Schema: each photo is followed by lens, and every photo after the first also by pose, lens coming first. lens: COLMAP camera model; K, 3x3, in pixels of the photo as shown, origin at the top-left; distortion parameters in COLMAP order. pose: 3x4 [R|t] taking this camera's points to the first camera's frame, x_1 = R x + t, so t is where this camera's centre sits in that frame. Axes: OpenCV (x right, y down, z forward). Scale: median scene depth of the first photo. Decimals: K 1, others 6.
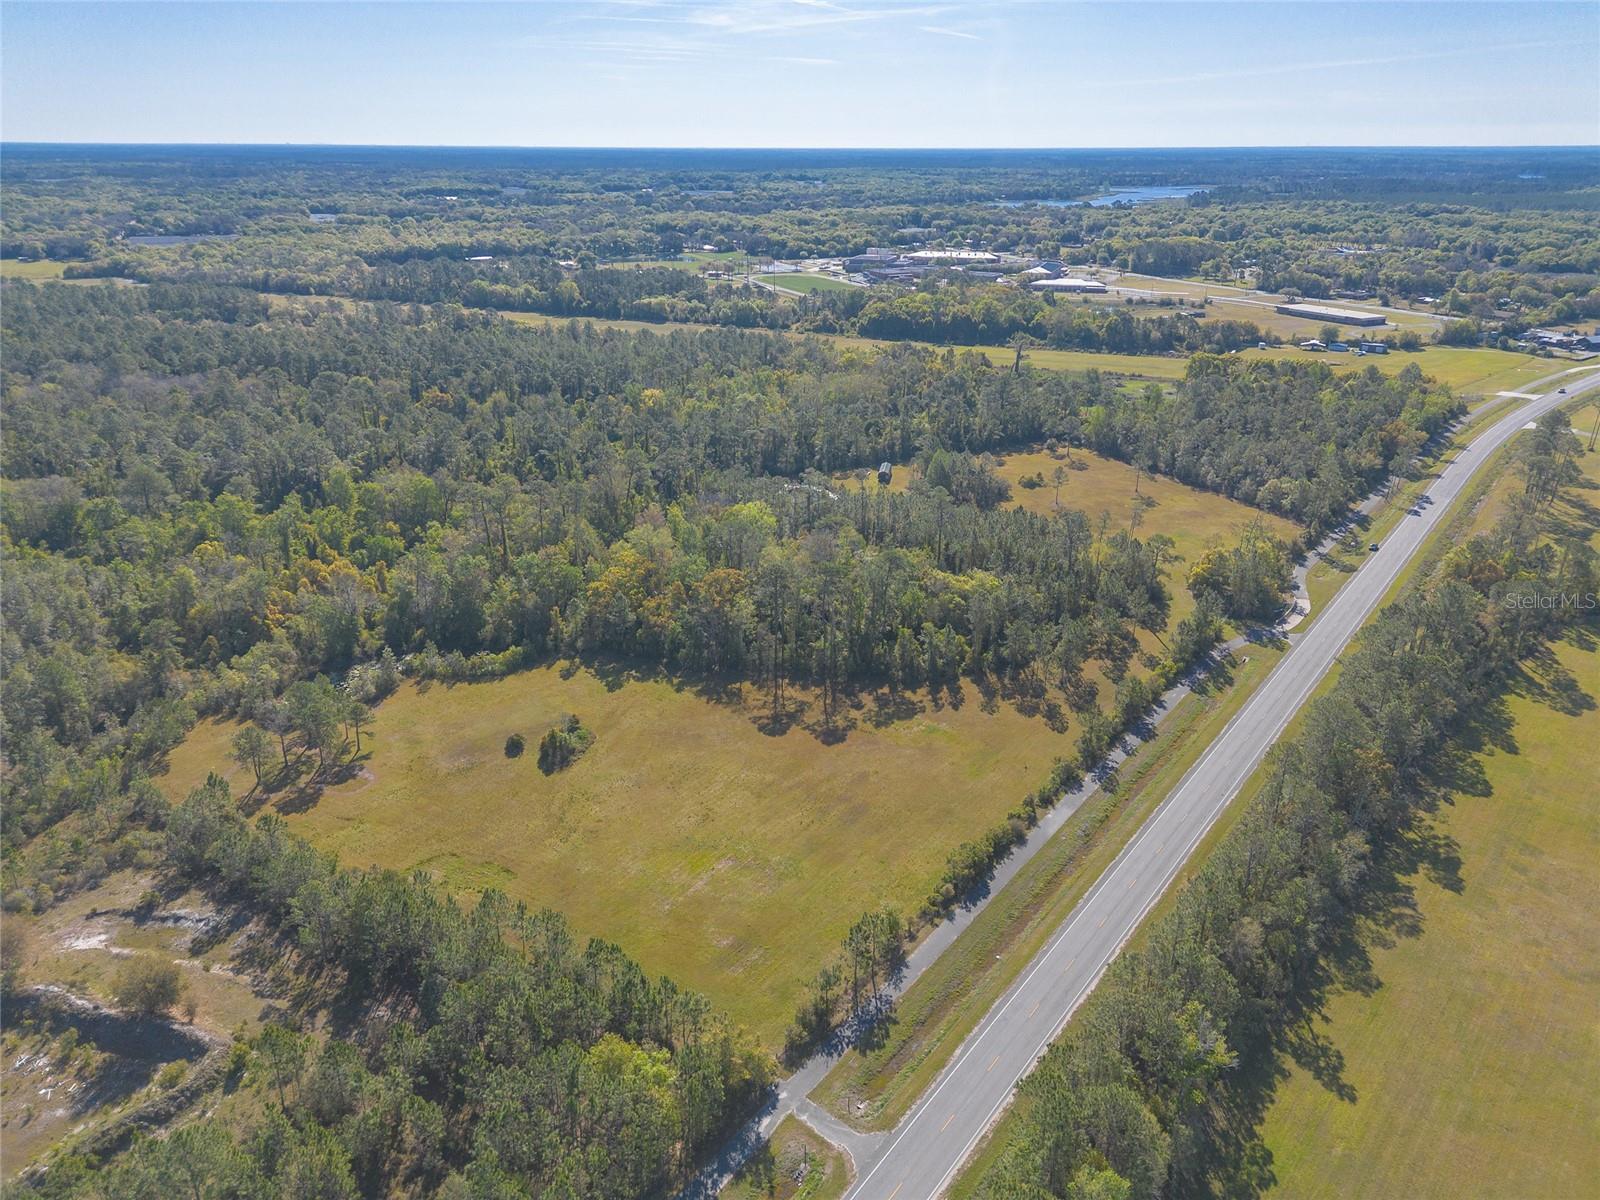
lens RADIAL K [[1120.5, 0, 799.1], [0, 1120.5, 603.1], [0, 0, 1]] dist [0.056065, -0.045551]
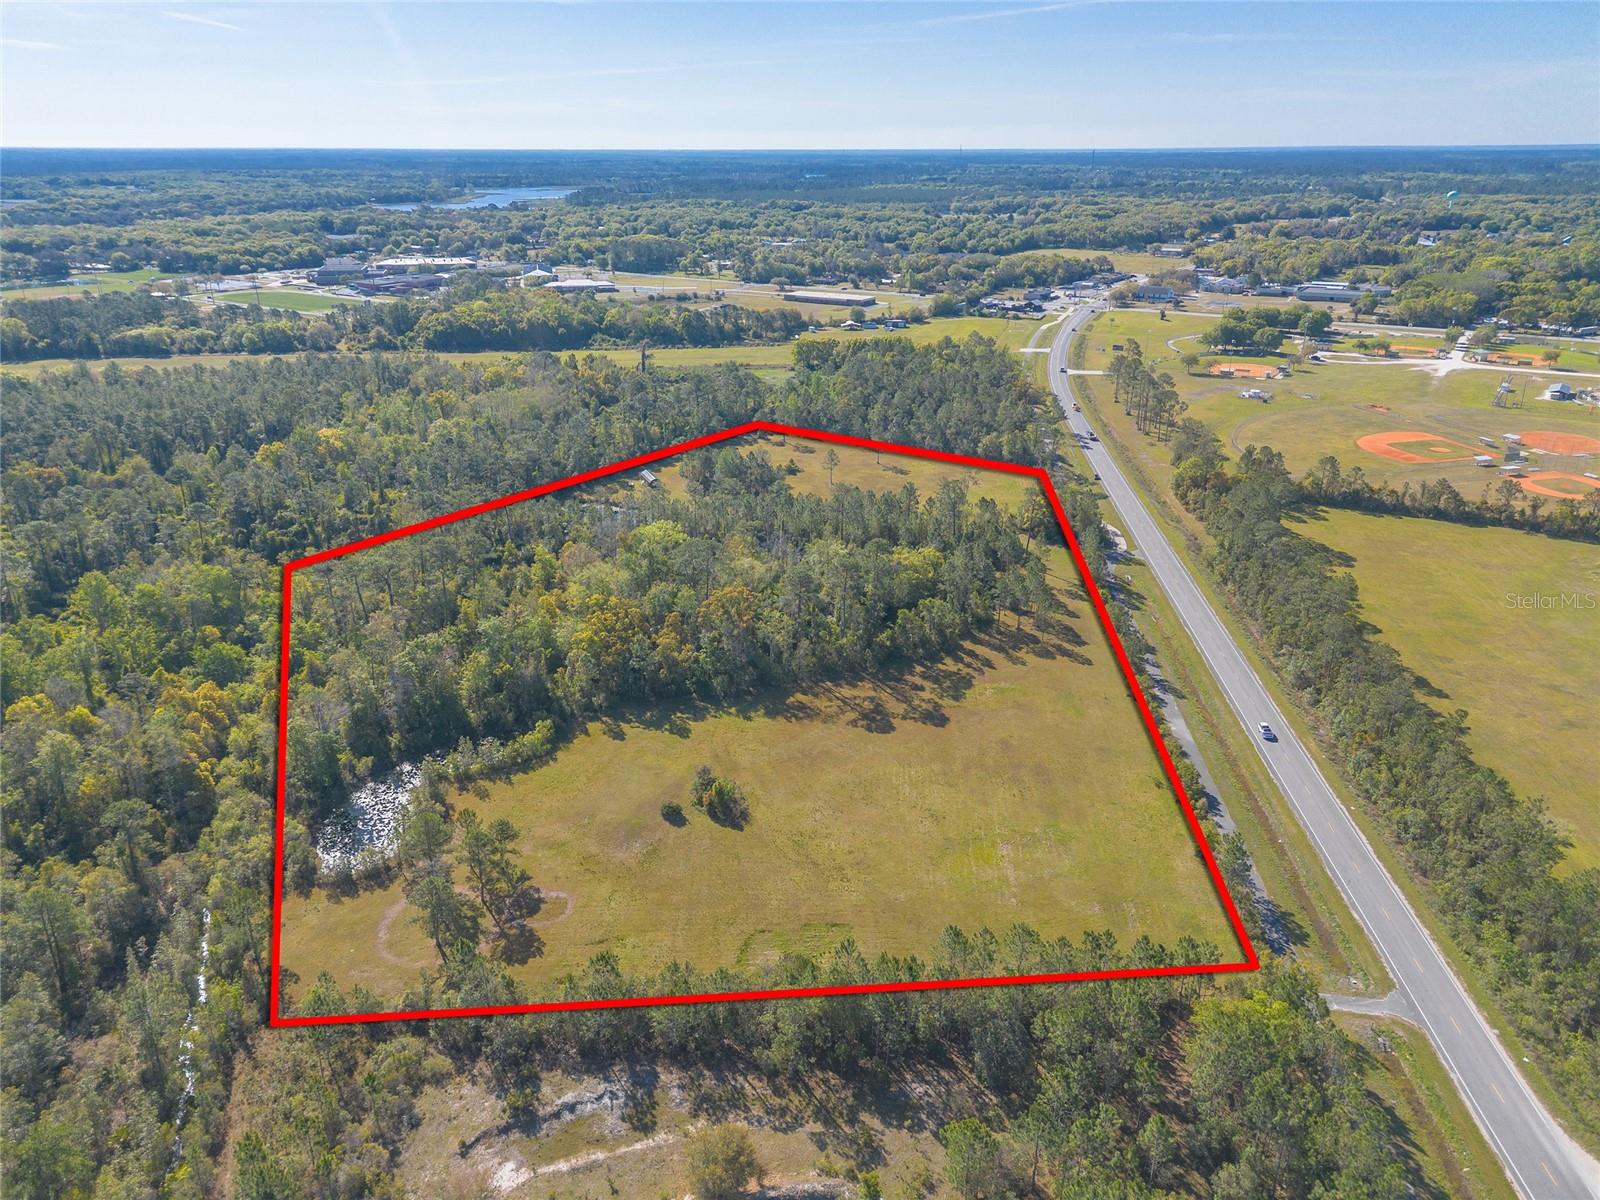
lens RADIAL K [[1120.5, 0, 801.5], [0, 1120.5, 605.7], [0, 0, 1]] dist [0.056065, -0.045551]
pose [[0.848589, -0.201672, 0.489107, -0.510163], [0.201356, 0.978033, 0.053921, -0.057821], [-0.489237, 0.052728, 0.870556, 0.138421]]
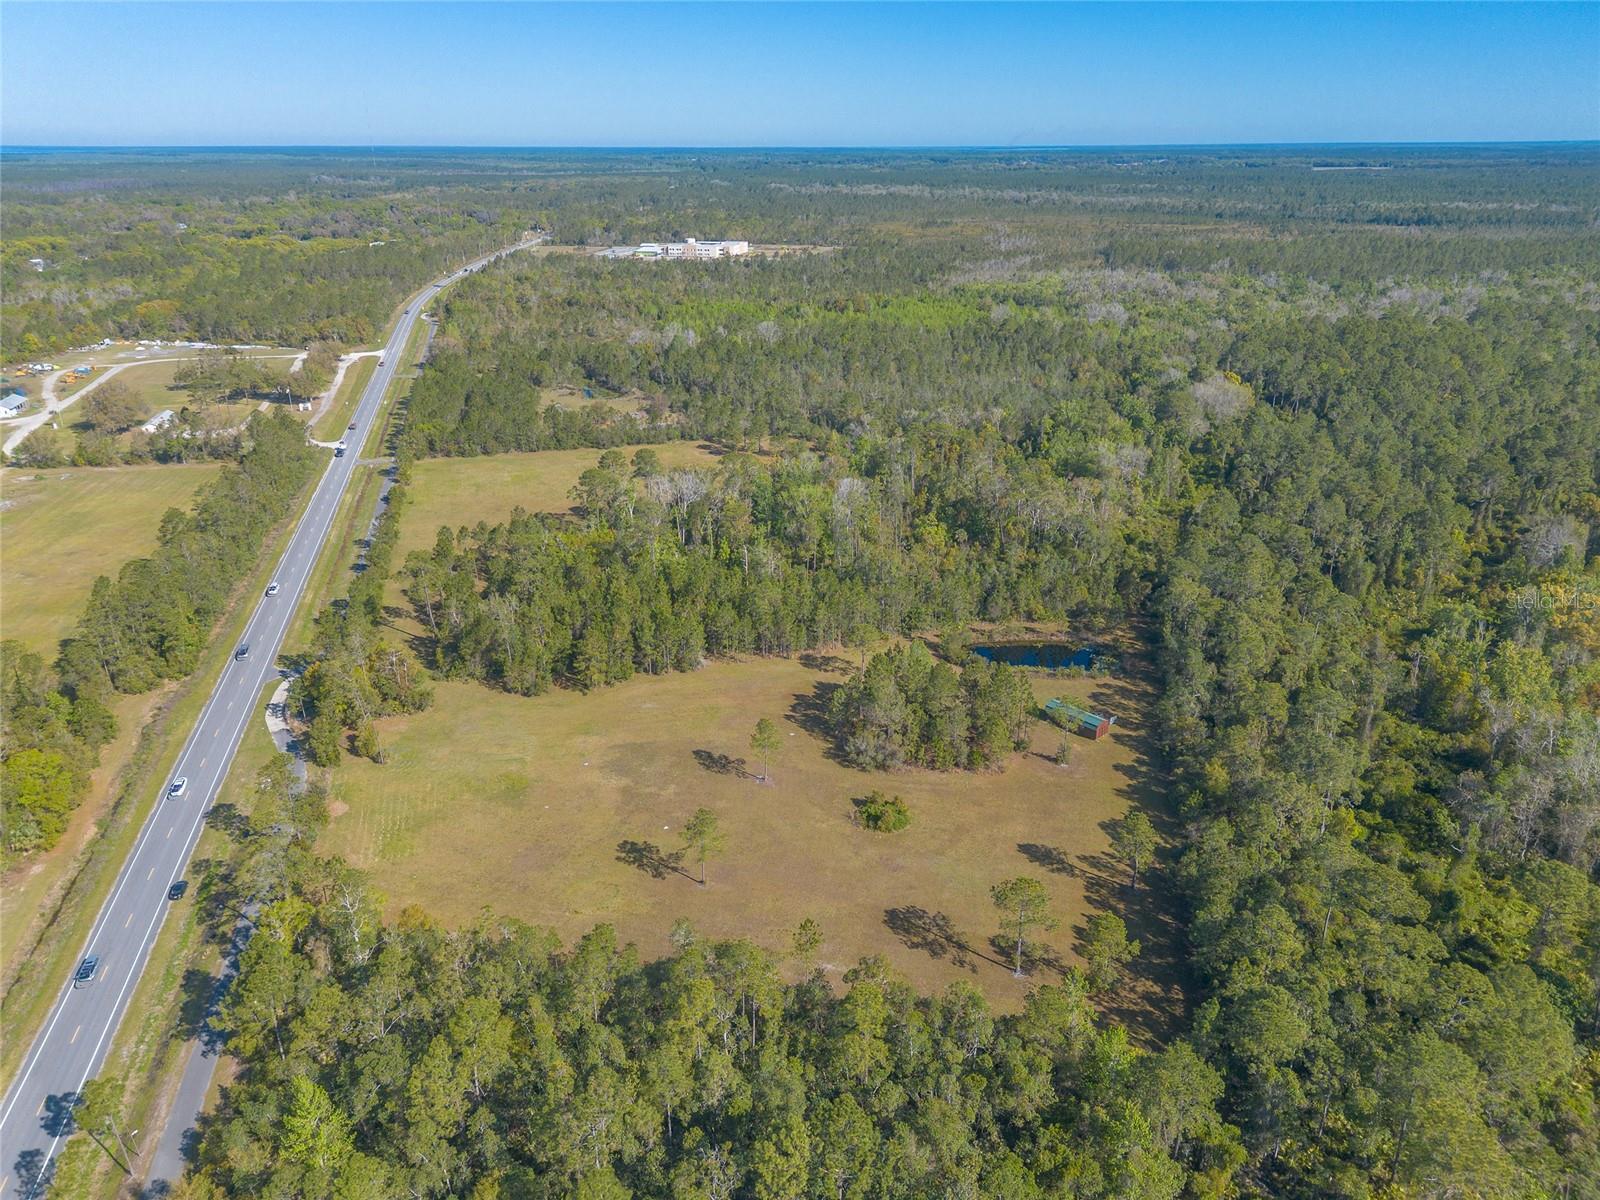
lens RADIAL K [[1120.5, 0, 805.4], [0, 1120.5, 604.3], [0, 0, 1]] dist [0.056065, -0.045551]
pose [[-0.624444, 0.300576, -0.720919, 0.879217], [-0.283988, 0.772448, 0.568045, -0.707174], [0.727613, 0.559445, -0.396990, 1.780696]]
